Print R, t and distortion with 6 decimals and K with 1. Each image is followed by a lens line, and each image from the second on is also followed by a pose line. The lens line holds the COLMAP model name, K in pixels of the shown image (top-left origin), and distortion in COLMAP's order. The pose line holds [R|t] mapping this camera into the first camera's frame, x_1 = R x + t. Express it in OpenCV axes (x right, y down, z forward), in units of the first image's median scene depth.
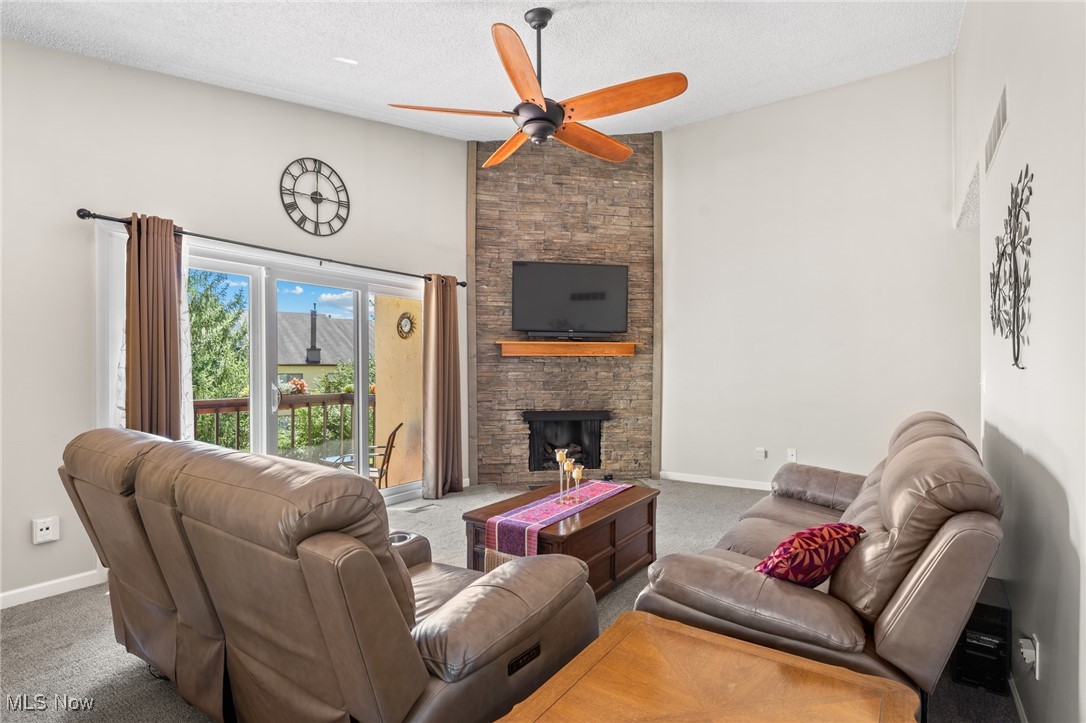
lens RADIAL K [[549.5, 0, 544.6], [0, 549.5, 362.9], [0, 0, 1]] dist [0.004649, 0.000115]
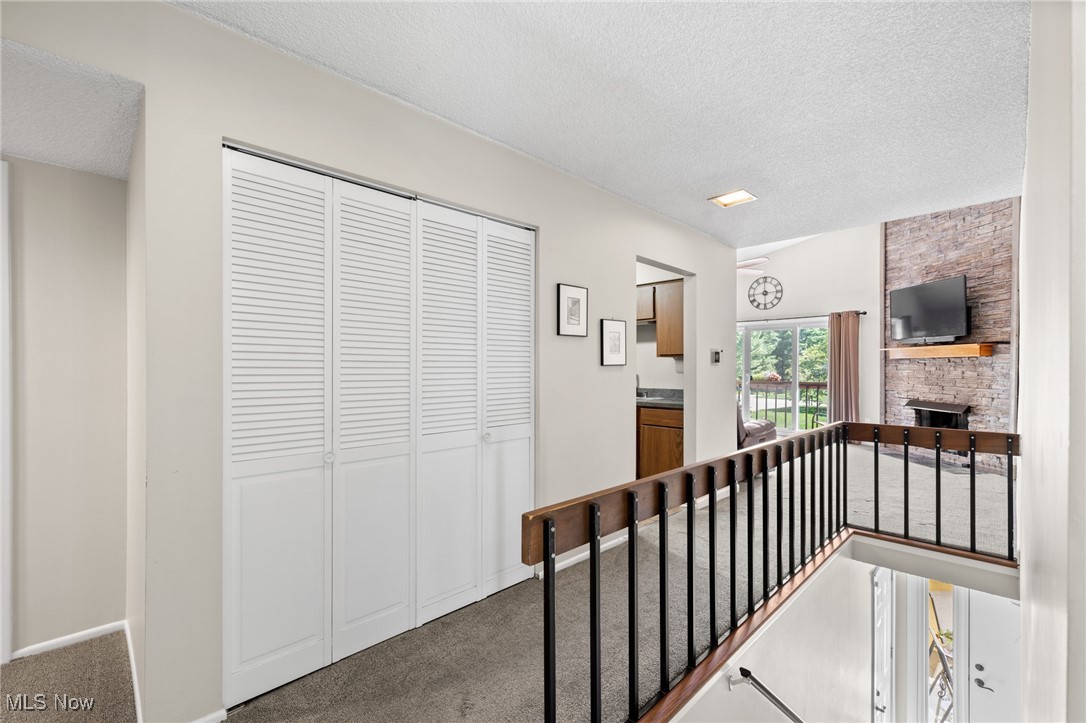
lens RADIAL K [[458.4, 0, 548.3], [0, 458.4, 367.8], [0, 0, 1]] dist [0.000035, -0.000041]
pose [[-0.195481, 0.002073, -0.980705, 1.223990], [0.005016, 0.999987, 0.001114, 0.004645], [0.980695, -0.004702, -0.195489, 0.358121]]
